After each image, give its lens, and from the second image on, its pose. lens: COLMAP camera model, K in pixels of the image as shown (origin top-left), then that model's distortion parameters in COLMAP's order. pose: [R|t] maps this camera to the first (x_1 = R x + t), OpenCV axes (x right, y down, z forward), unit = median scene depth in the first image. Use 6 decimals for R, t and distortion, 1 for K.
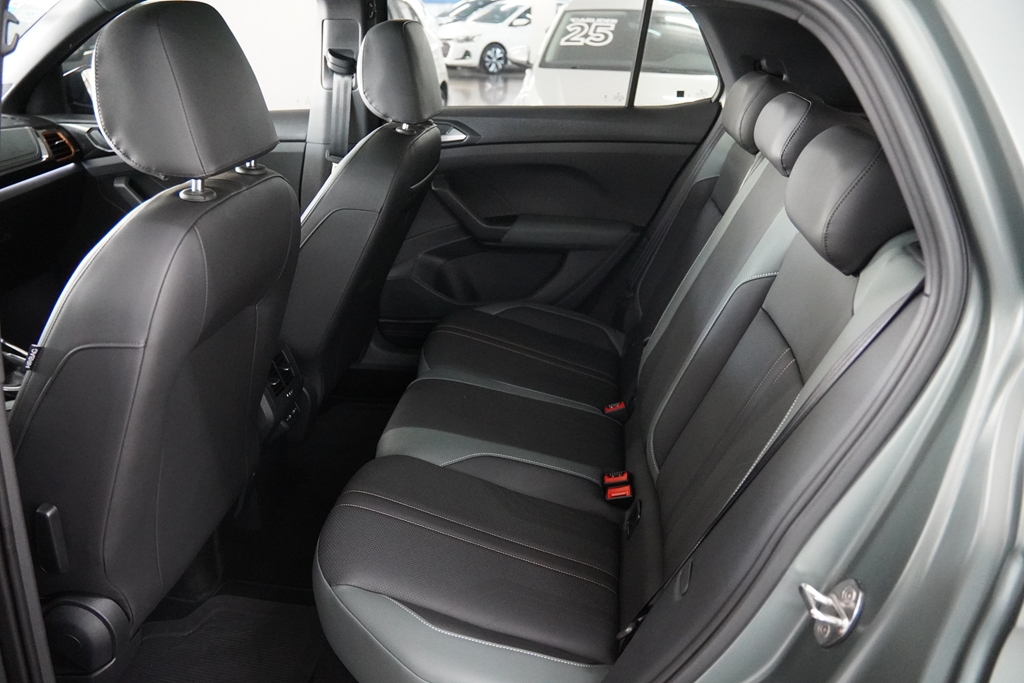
lens RADIAL K [[762.9, 0, 513.0], [0, 762.9, 328.1], [0, 0, 1]] dist [-0.155877, 0.120844]
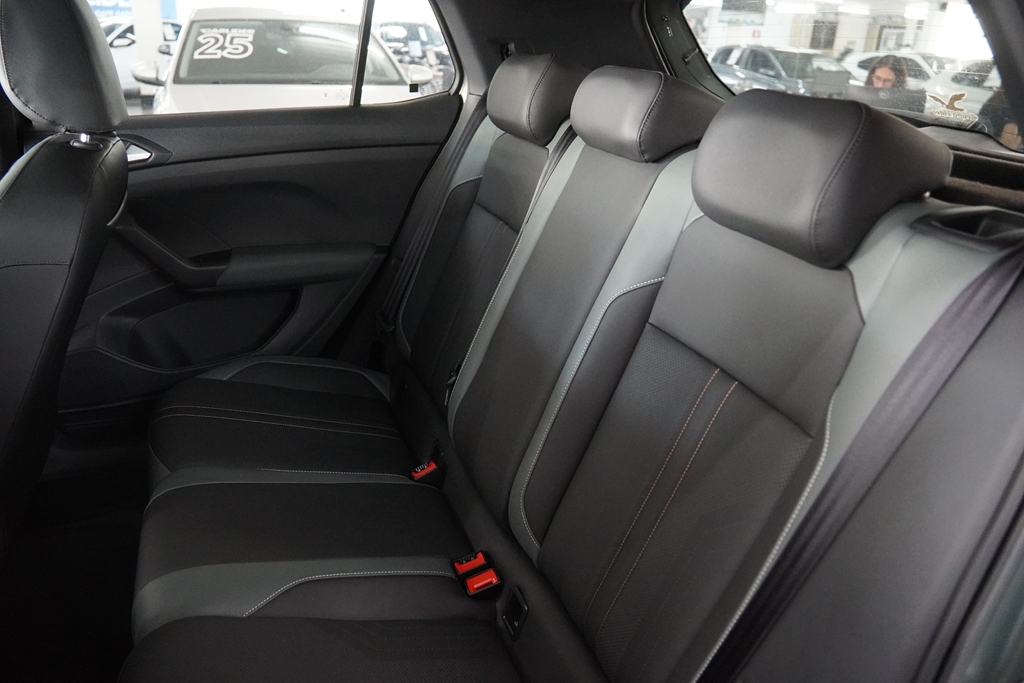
lens RADIAL K [[762.9, 0, 513.0], [0, 762.9, 328.1], [0, 0, 1]] dist [-0.155877, 0.120844]
pose [[0.885300, -0.149956, 0.440178, -0.090880], [0.160817, 0.986902, 0.012769, -0.031442], [-0.436327, 0.059484, 0.897820, 0.182665]]
